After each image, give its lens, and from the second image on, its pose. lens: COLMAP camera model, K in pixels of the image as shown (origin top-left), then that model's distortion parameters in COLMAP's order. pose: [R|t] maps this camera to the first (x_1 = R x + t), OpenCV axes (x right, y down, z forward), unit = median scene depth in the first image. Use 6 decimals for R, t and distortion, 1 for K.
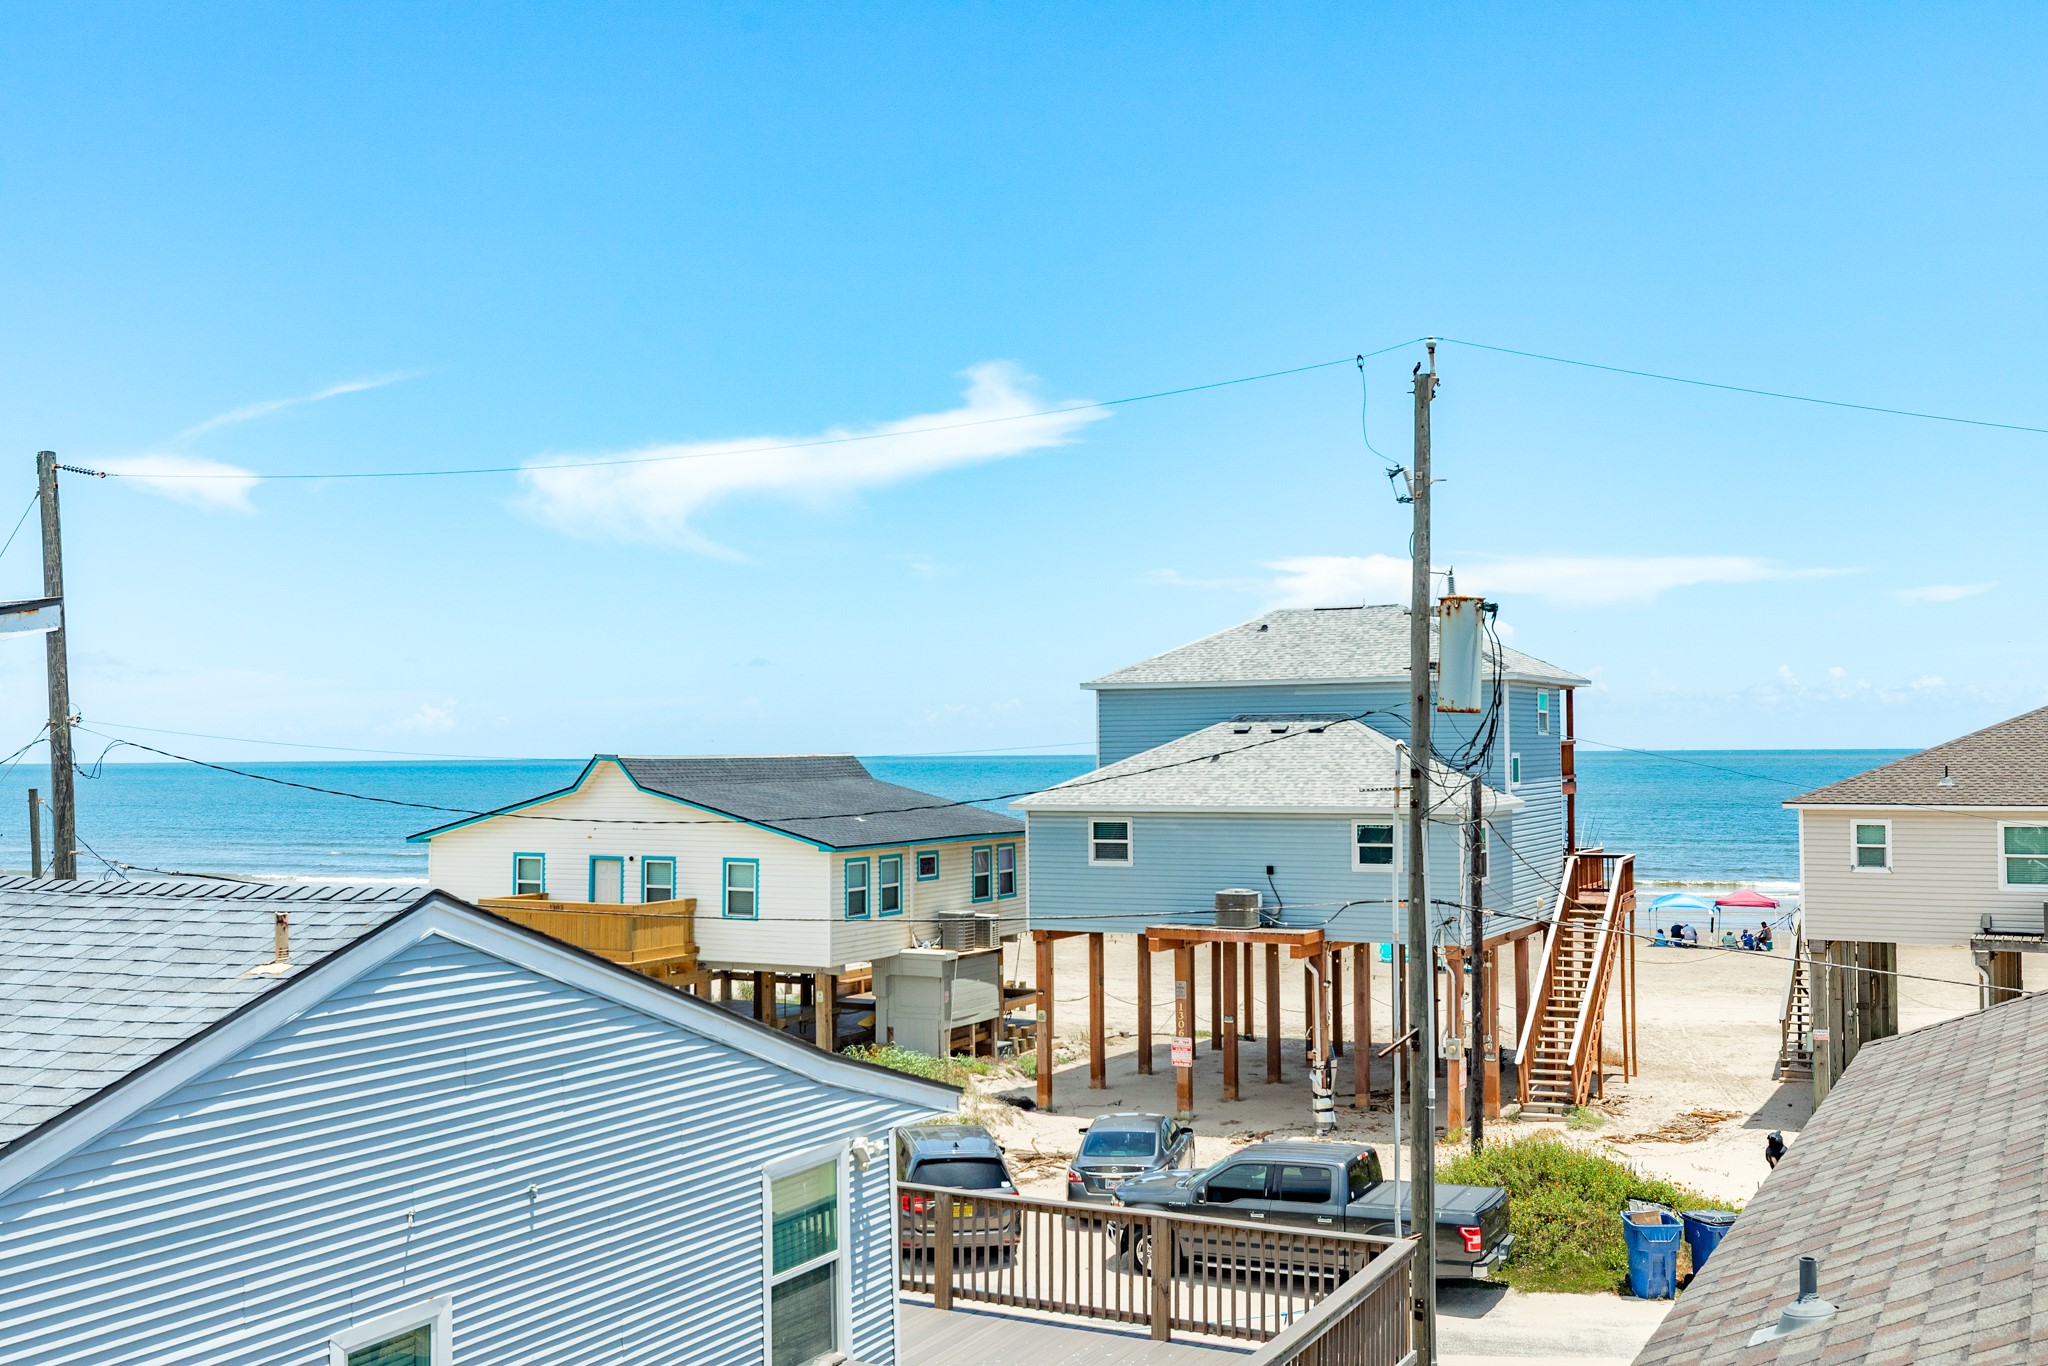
lens RADIAL K [[1959.5, 0, 1024.0], [0, 1959.5, 683.0], [0, 0, 1]] dist [0.000455, -0.010916]
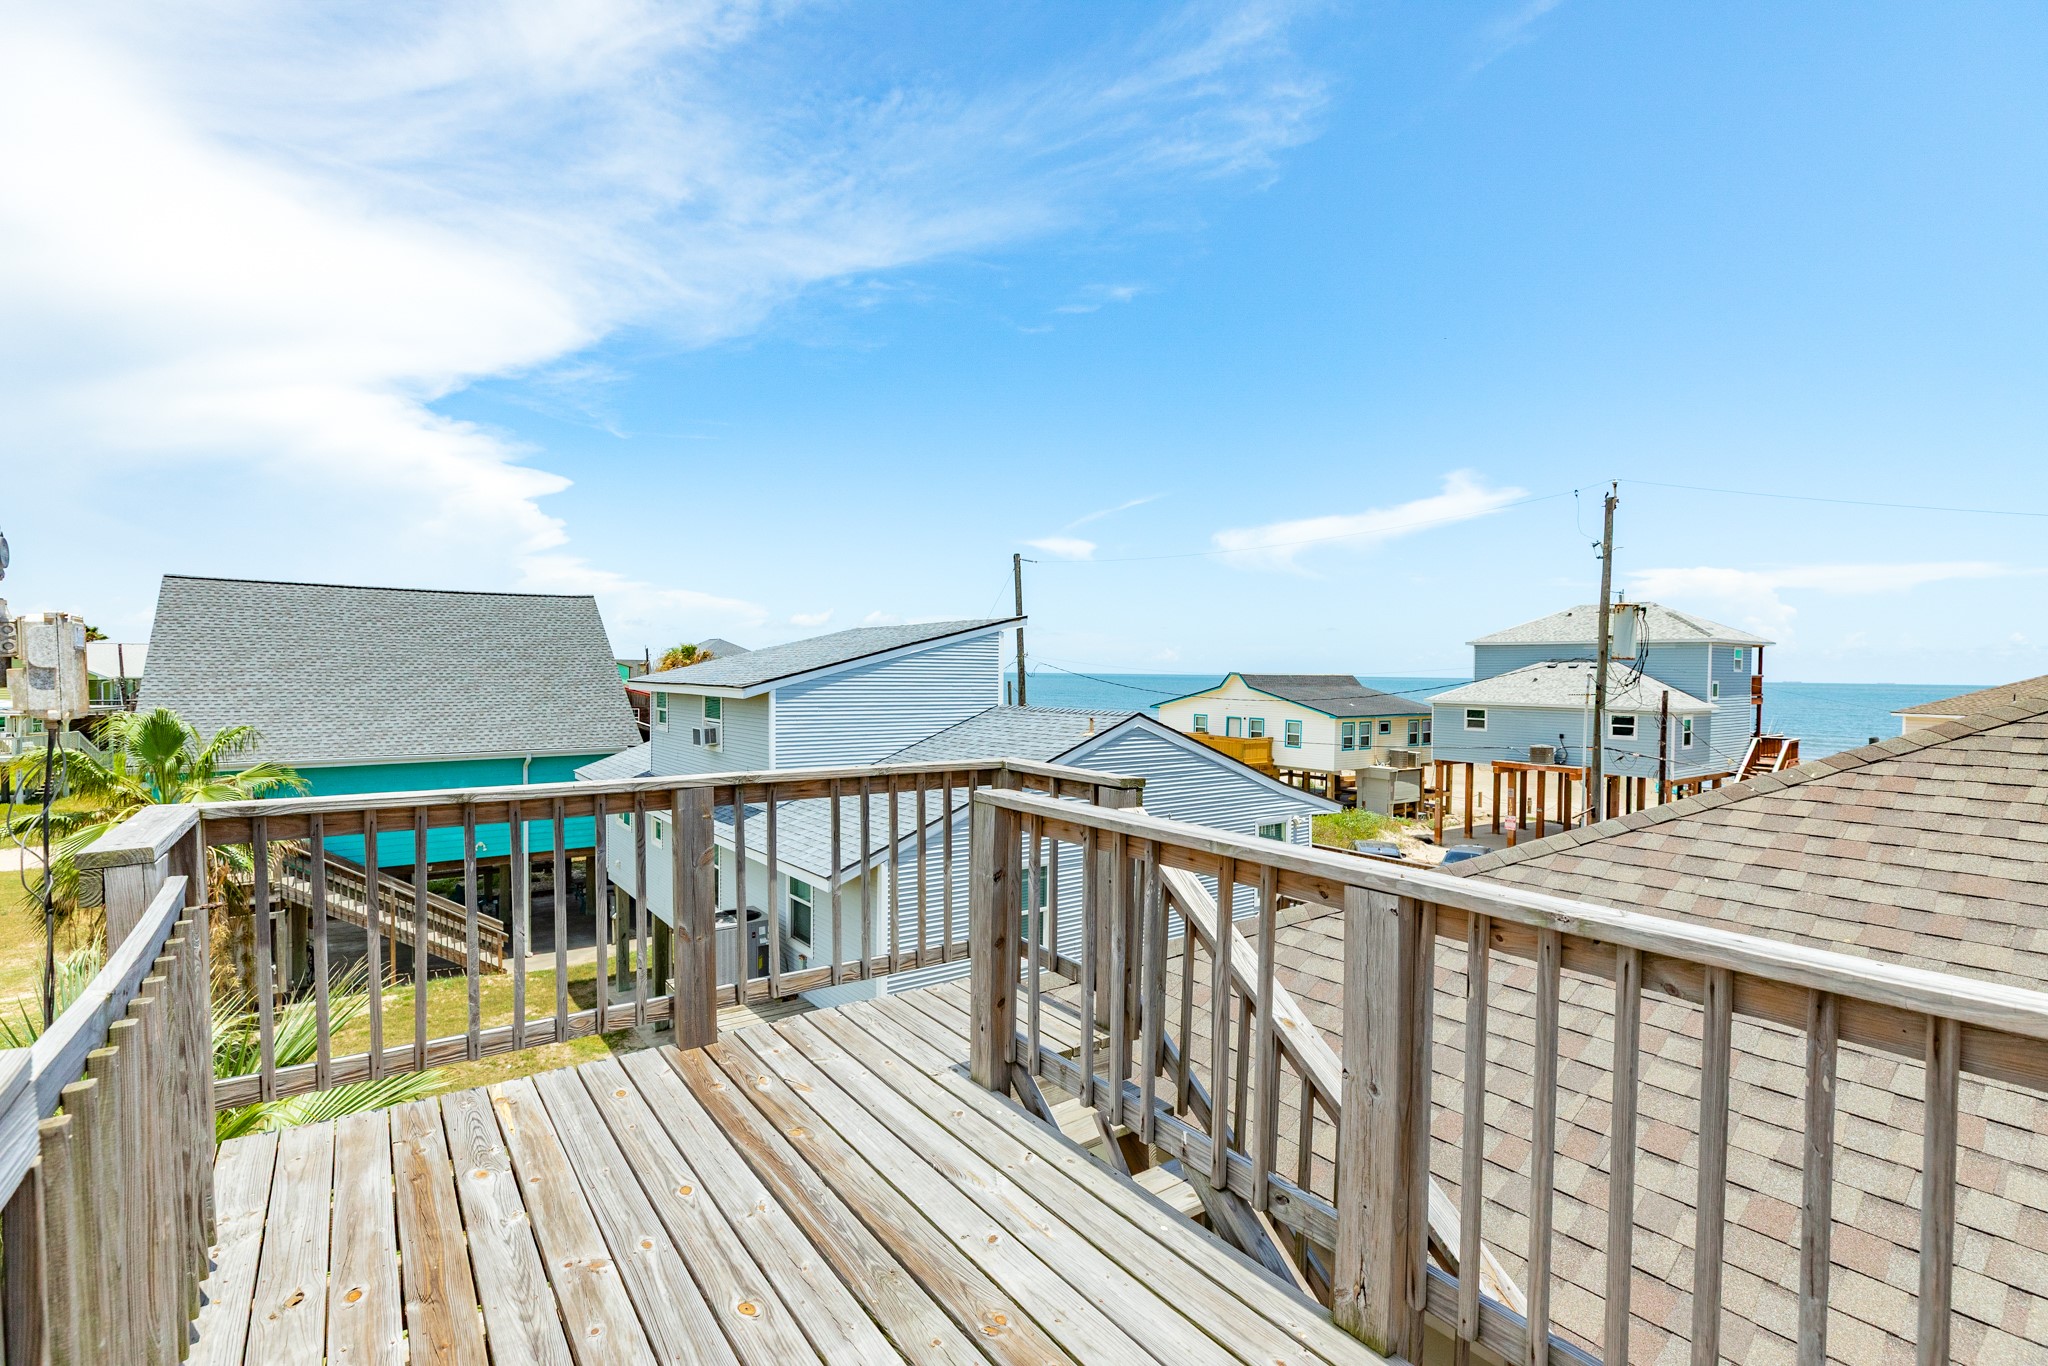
lens RADIAL K [[957.8, 0, 1011.6], [0, 957.8, 688.1], [0, 0, 1]] dist [-0.019064, 0.000003]
pose [[0.895929, 0.026426, -0.443410, 0.048398], [-0.003392, 0.998607, 0.052661, -0.003111], [0.444184, -0.045676, 0.894771, -0.112431]]
